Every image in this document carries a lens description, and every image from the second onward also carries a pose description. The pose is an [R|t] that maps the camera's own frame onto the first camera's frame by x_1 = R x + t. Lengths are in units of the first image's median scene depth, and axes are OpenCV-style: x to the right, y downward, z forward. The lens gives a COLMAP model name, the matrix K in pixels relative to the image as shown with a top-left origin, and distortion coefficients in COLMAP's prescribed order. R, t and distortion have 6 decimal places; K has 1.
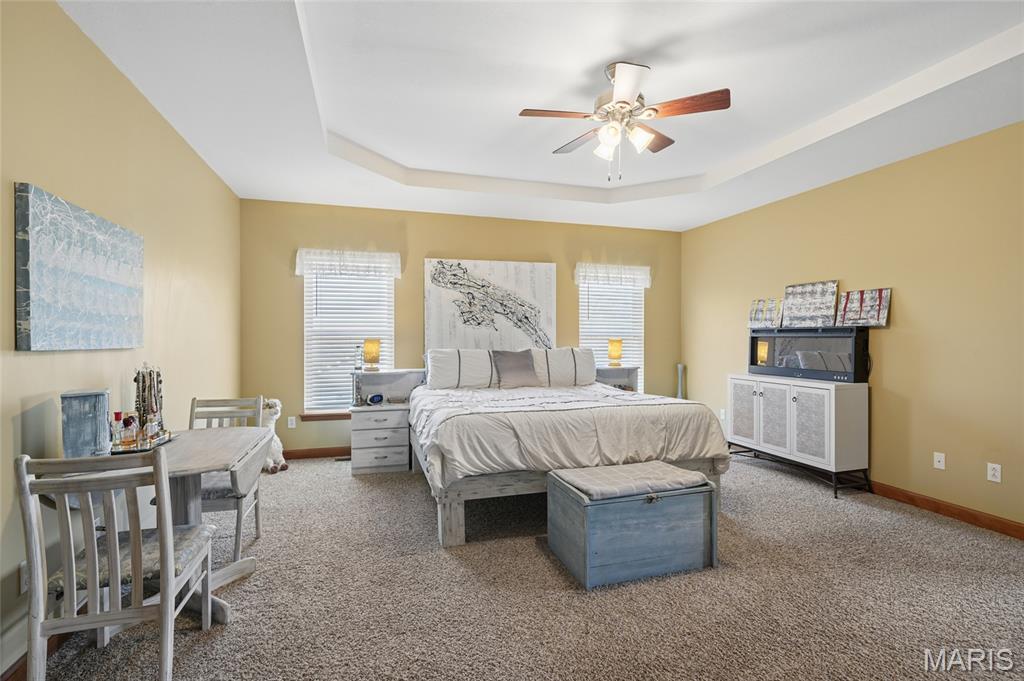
lens RADIAL K [[467.9, 0, 511.1], [0, 467.9, 339.3], [0, 0, 1]] dist [0.004967, -0.001488]
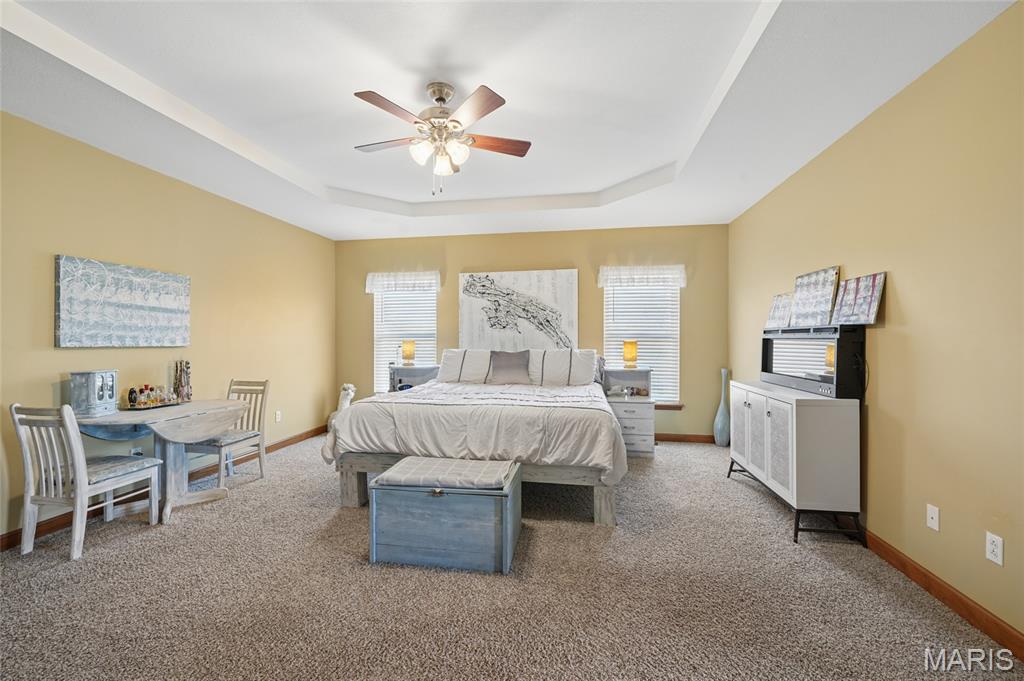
lens RADIAL K [[408.8, 0, 512.0], [0, 408.8, 341.3], [0, 0, 1]] dist [0.000729, -0.000096]
pose [[0.896313, 0.001709, -0.443419, 0.569092], [-0.001115, 0.999998, 0.001602, -0.001225], [0.443421, -0.000941, 0.896313, 0.166766]]
